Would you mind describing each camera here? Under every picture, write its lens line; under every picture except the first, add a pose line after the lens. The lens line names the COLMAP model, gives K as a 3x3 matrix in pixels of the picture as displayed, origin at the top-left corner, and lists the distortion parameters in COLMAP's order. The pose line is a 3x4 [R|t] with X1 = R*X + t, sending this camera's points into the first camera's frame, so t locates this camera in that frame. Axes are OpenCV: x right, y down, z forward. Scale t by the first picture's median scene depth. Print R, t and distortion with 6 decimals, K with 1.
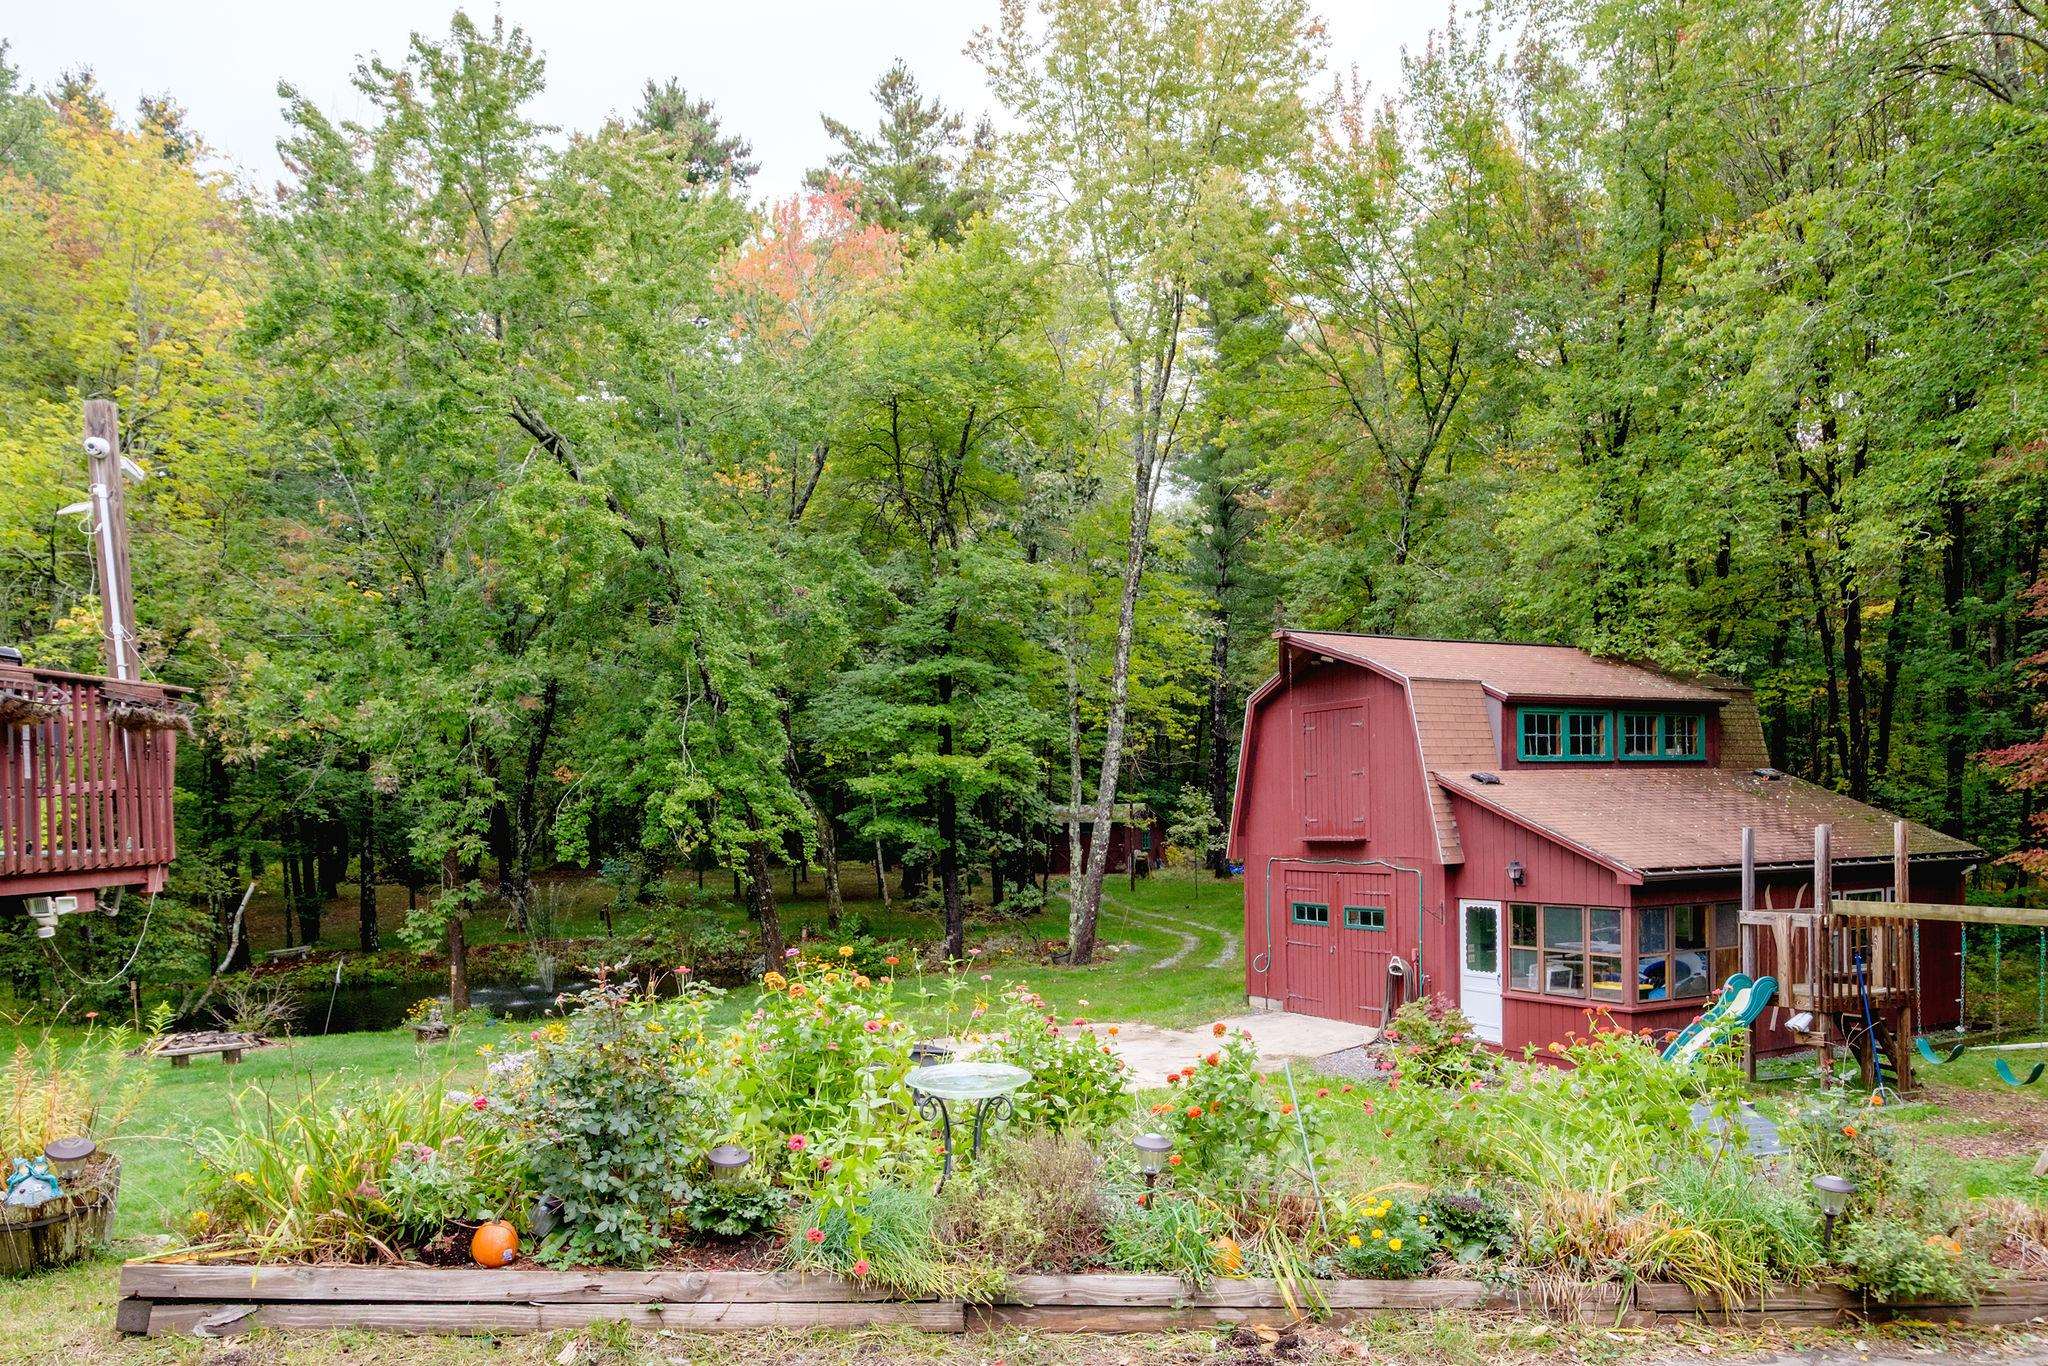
lens RADIAL K [[1540.0, 0, 1024.0], [0, 1540.0, 683.0], [0, 0, 1]] dist [-0.005597, -0.000276]
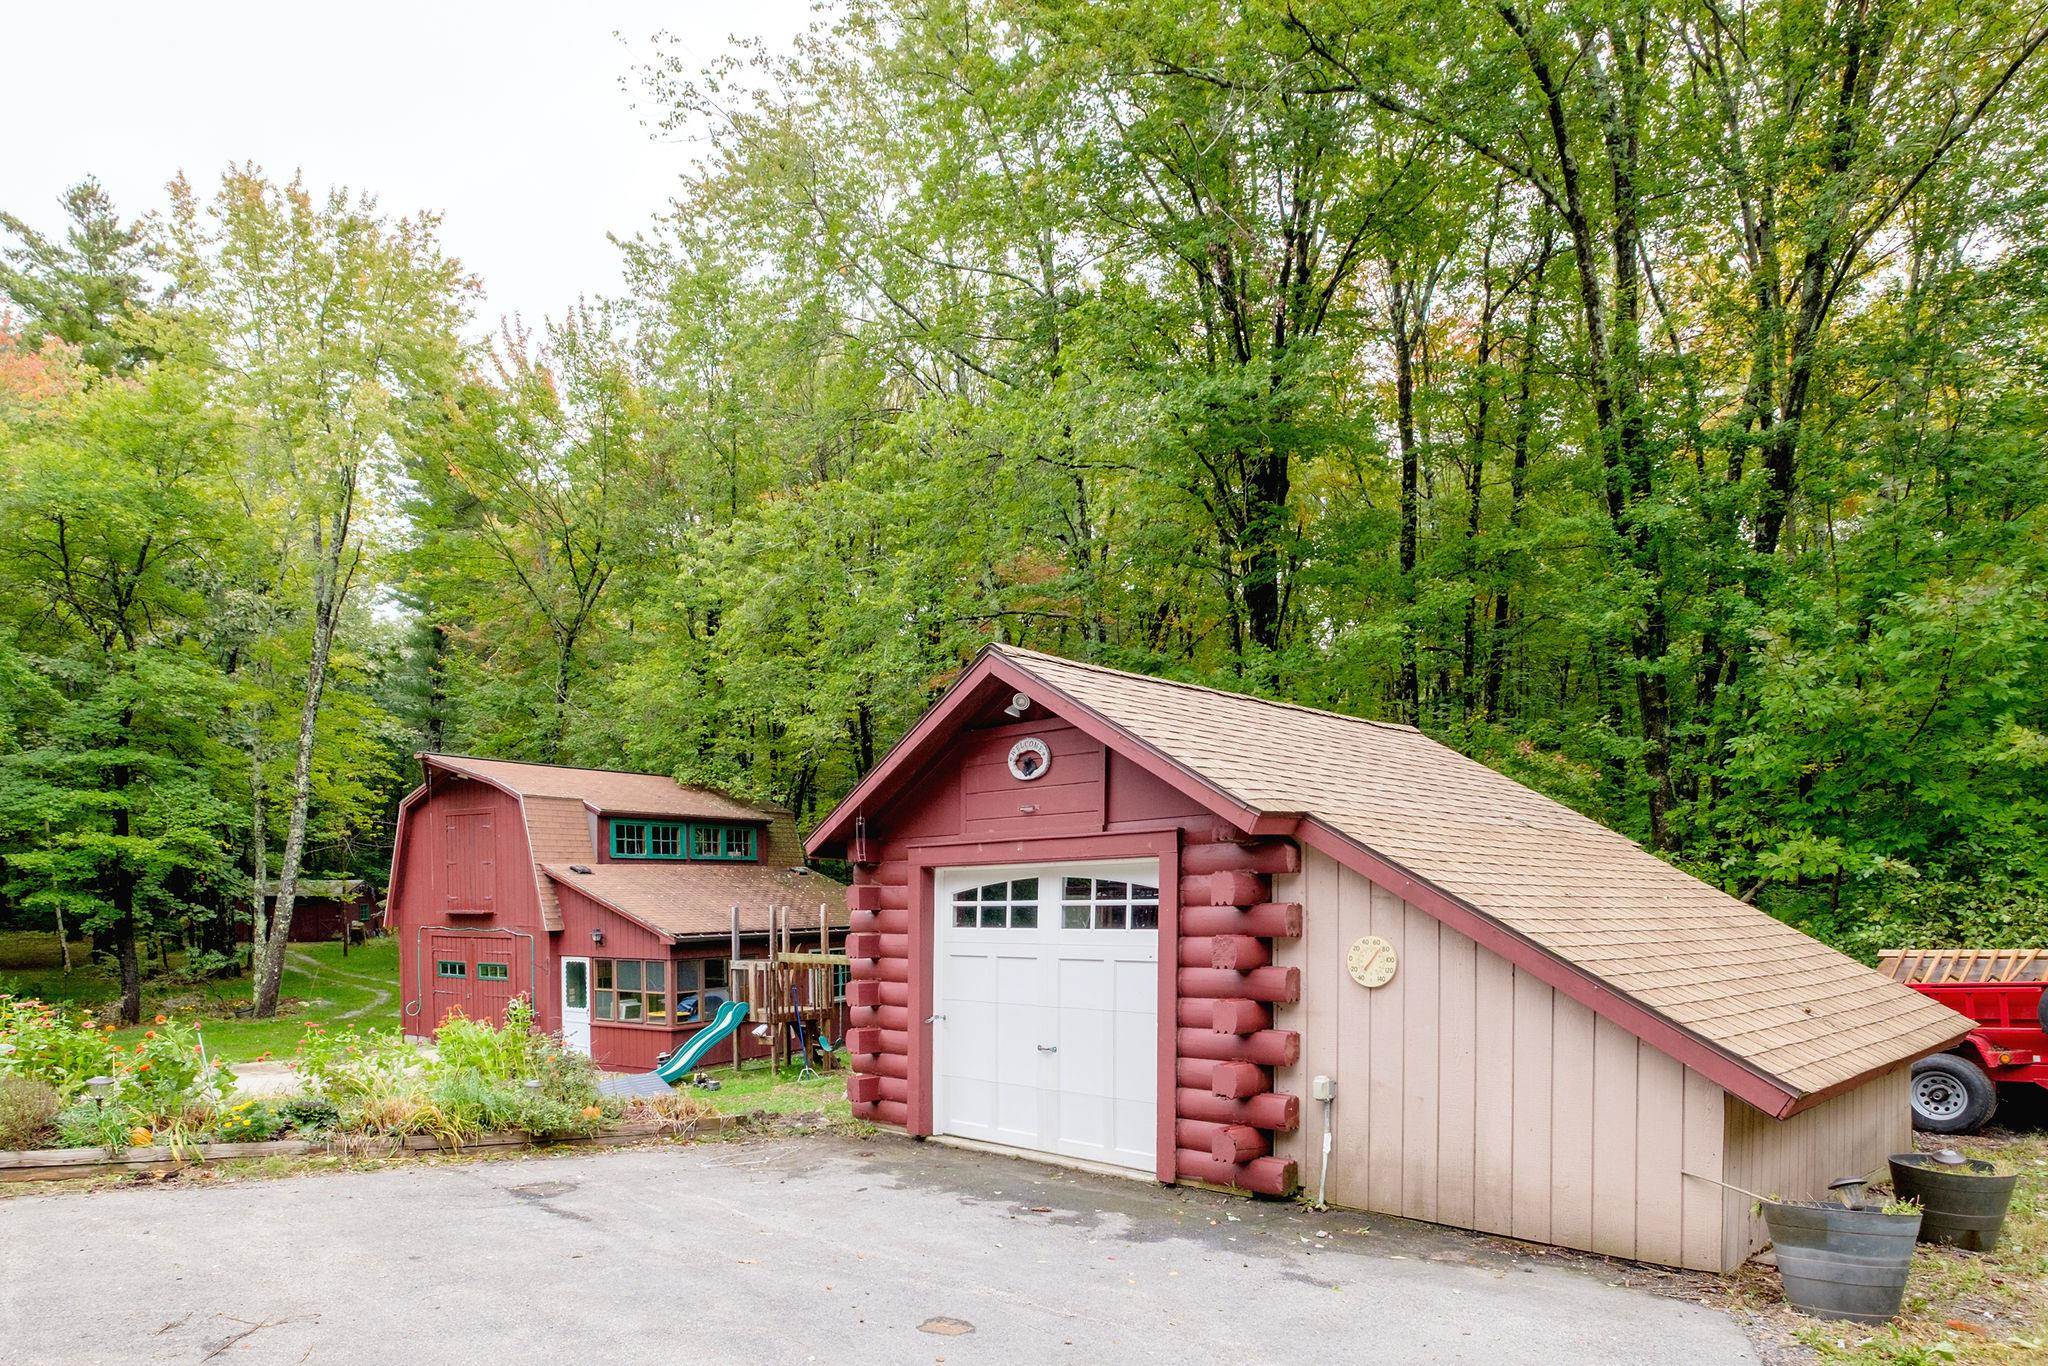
lens RADIAL K [[1255.6, 0, 1024.8], [0, 1255.6, 865.7], [0, 0, 1]] dist [0.002002, 0.002332]
pose [[0.855023, 0.026313, 0.517922, 0.045727], [-0.058901, 0.997177, 0.046576, -0.015130], [-0.515235, -0.070330, 0.854159, -0.147921]]
